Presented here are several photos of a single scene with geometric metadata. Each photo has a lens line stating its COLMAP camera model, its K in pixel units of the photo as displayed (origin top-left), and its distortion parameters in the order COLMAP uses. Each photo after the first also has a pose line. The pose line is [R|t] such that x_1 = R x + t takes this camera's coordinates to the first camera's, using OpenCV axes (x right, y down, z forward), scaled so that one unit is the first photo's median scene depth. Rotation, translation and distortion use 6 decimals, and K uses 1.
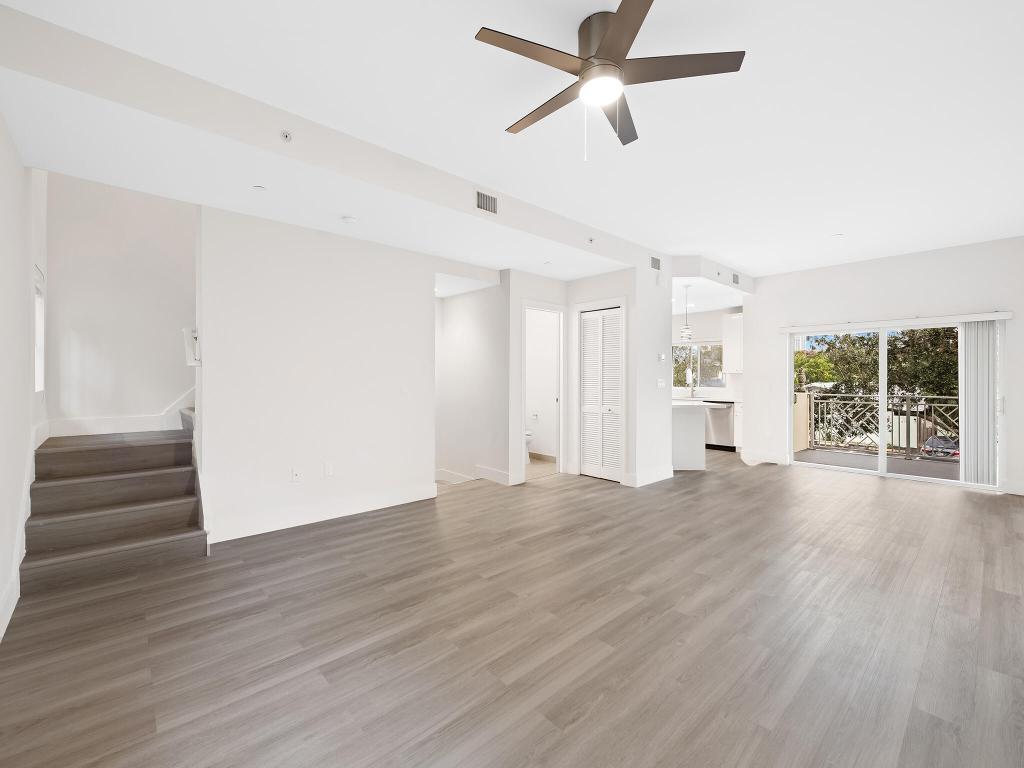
lens RADIAL K [[439.6, 0, 512.0], [0, 439.6, 384.0], [0, 0, 1]] dist [0.001220, 0.000004]
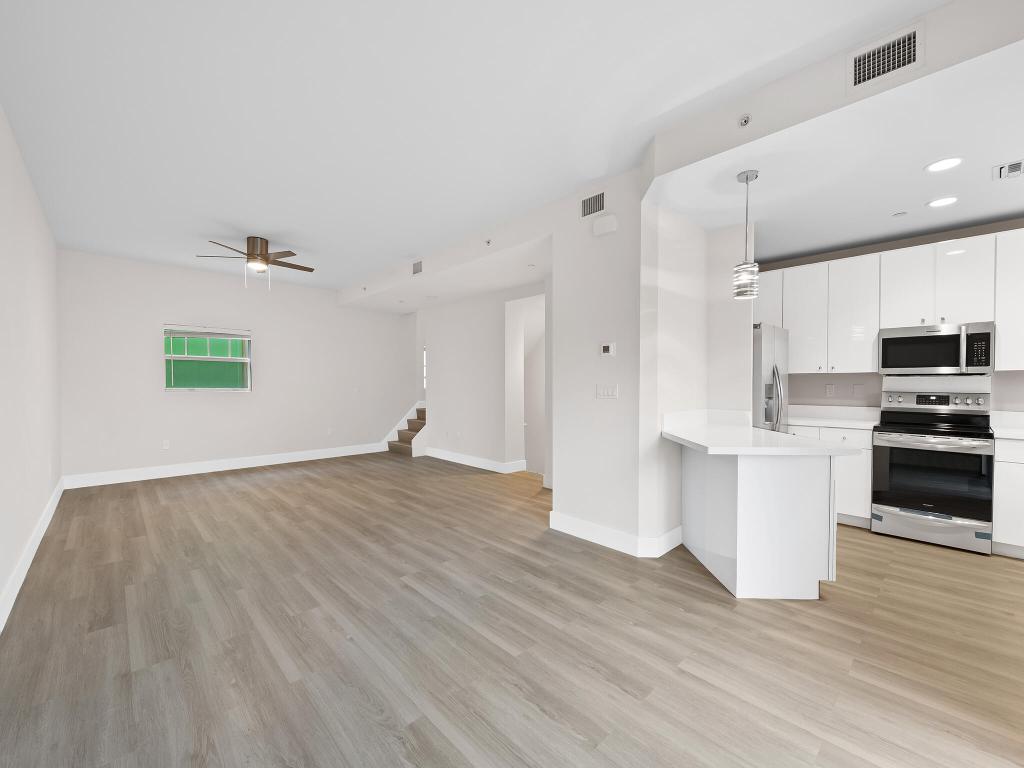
lens RADIAL K [[430.5, 0, 512.0], [0, 430.5, 384.0], [0, 0, 1]] dist [-0.001727, -0.000389]
pose [[0.005658, -0.001594, -0.999983, 1.414892], [-0.007138, 0.999973, -0.001634, -0.010442], [0.999959, 0.007147, 0.005647, 1.288962]]
